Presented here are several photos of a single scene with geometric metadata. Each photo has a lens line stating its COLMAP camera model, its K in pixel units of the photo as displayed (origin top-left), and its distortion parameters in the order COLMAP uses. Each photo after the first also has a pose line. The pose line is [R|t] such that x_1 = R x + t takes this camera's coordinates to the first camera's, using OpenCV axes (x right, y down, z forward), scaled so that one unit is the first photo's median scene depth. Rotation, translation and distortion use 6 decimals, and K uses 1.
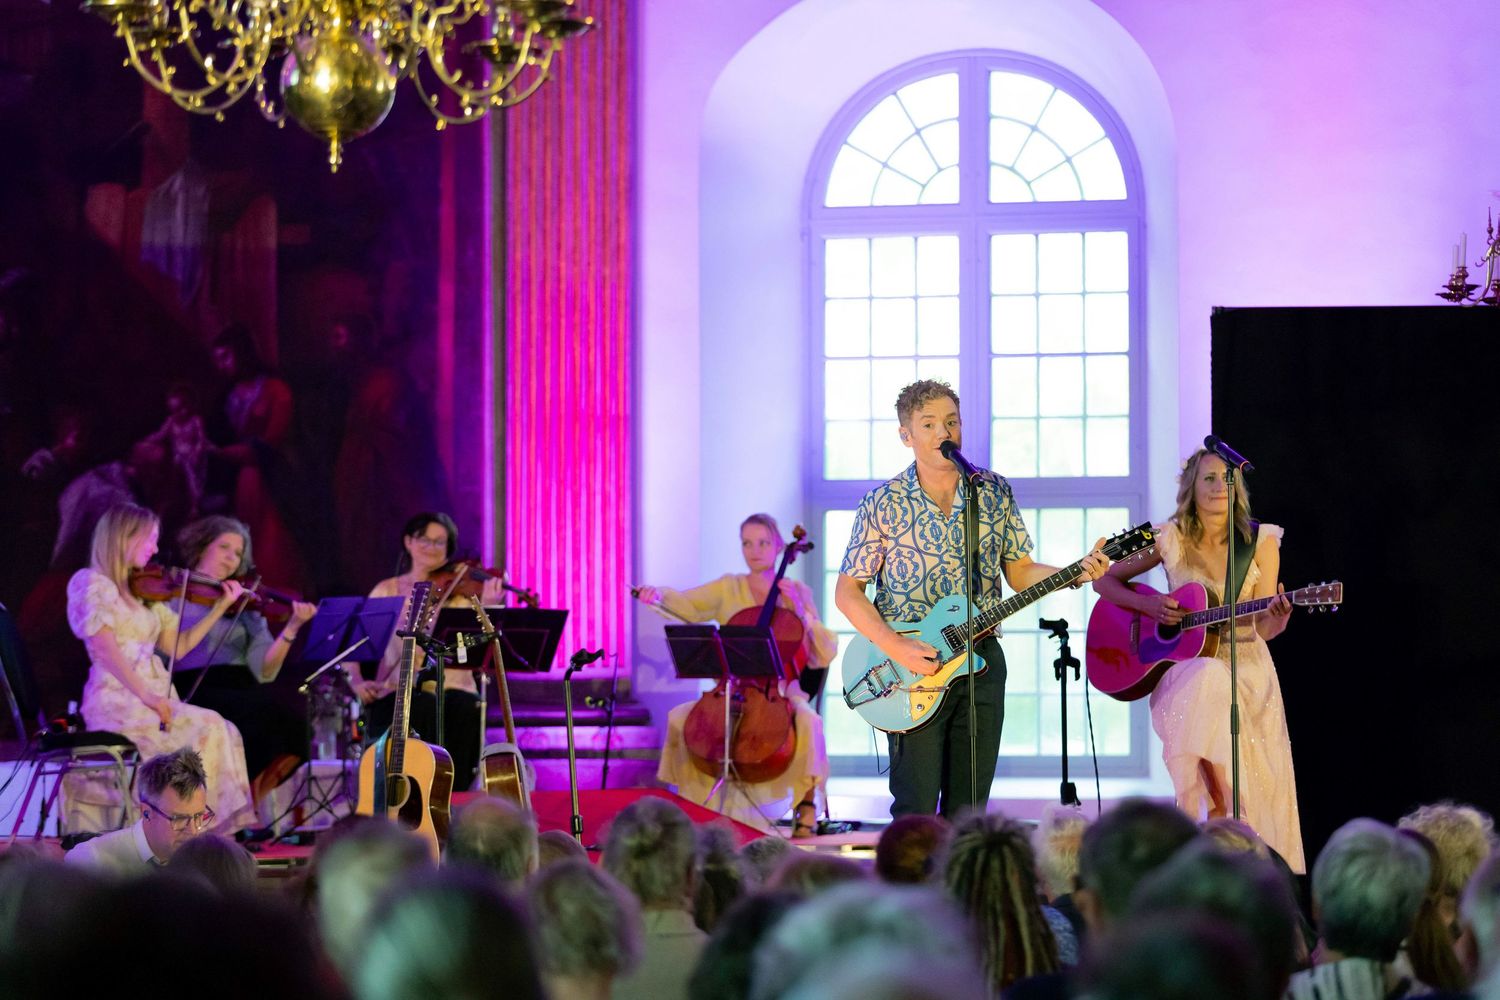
lens RADIAL K [[4459.3, 0, 750.0], [0, 4459.3, 500.0], [0, 0, 1]] dist [-0.093476, -0.131968]
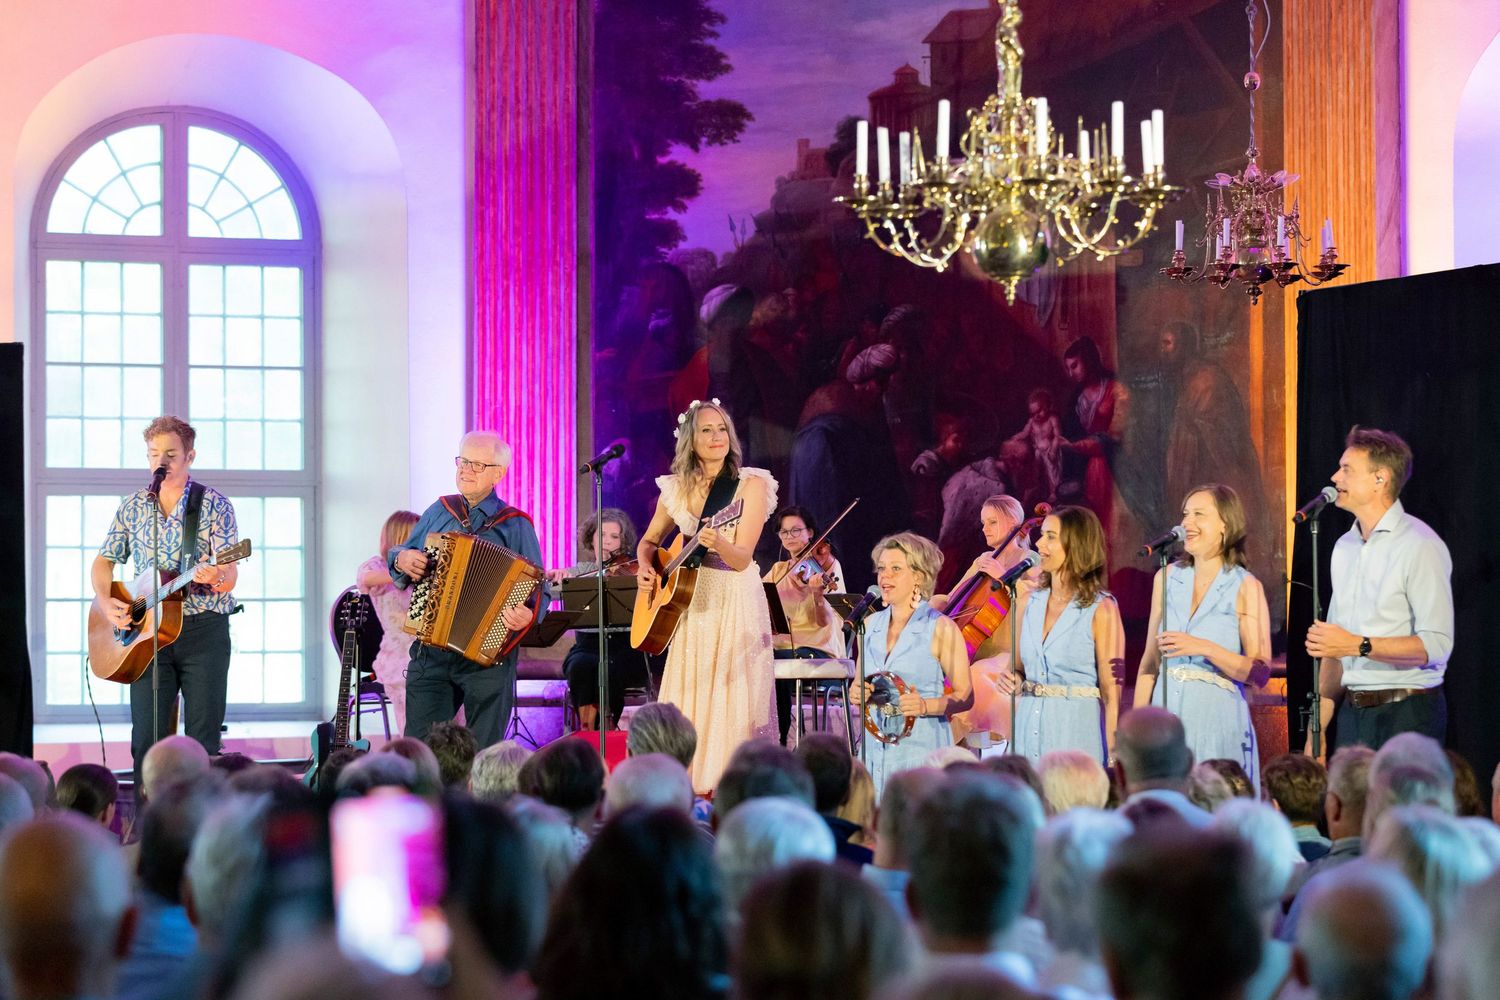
lens RADIAL K [[4207.8, 0, 750.0], [0, 4207.8, 500.0], [0, 0, 1]] dist [0.013867, 0.702474]
pose [[0.677080, -0.029780, -0.735307, 0.651540], [0.038505, 0.999246, -0.005014, 0.006049], [0.734901, -0.024918, 0.677716, 0.171251]]
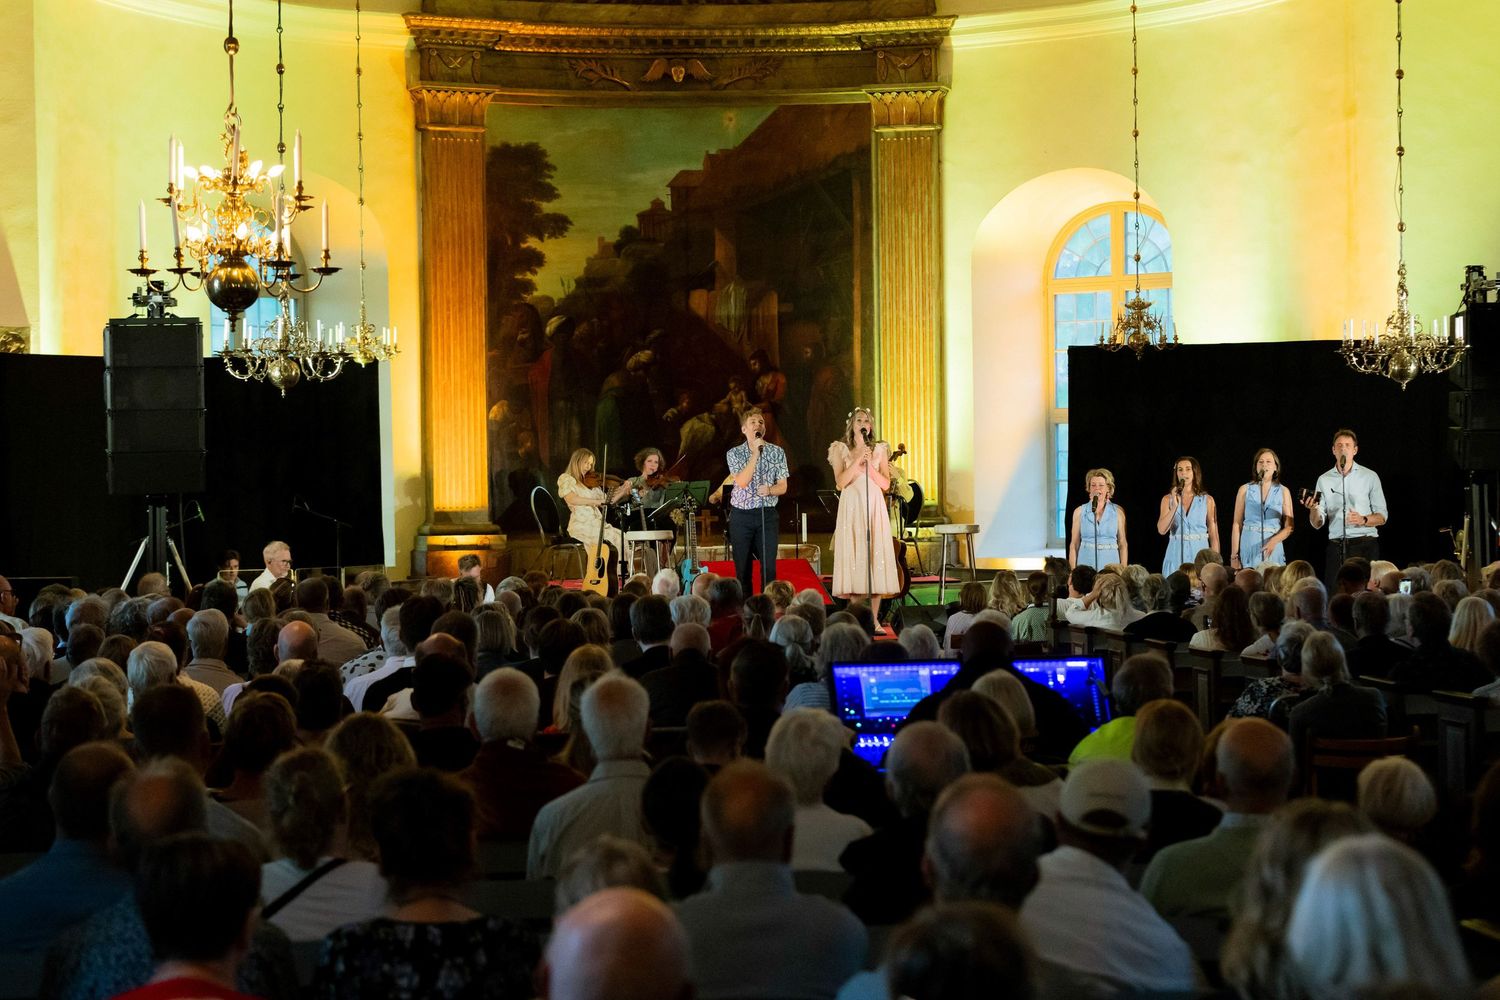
lens RADIAL K [[3074.2, 0, 750.0], [0, 3074.2, 500.0], [0, 0, 1]] dist [0.016007, 0.161350]
pose [[0.928437, -0.009455, -0.371369, 0.454765], [0.029820, 0.998347, 0.049133, -0.040029], [0.370290, -0.056691, 0.927185, -0.441552]]
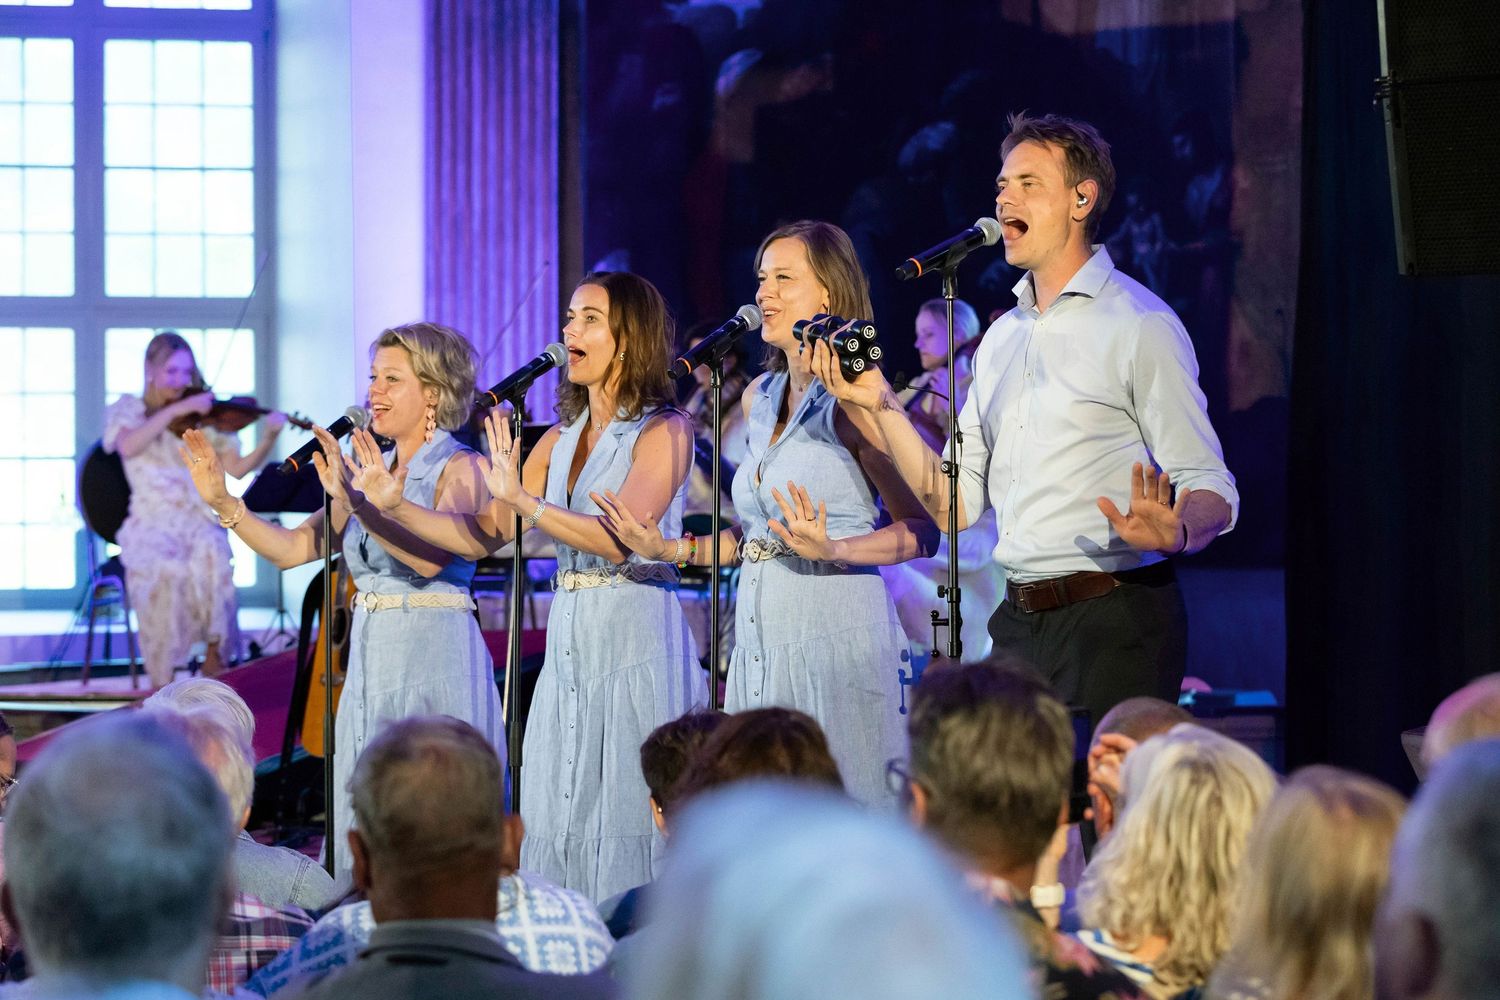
lens RADIAL K [[4150.9, 0, 659.0], [0, 4150.9, 500.7], [0, 0, 1]] dist [-0.000019, 0.099370]
pose [[0.546662, -0.008319, -0.837312, 0.529841], [0.041506, 0.998991, 0.017173, 0.021166], [0.836324, -0.044141, 0.546456, 0.447170]]
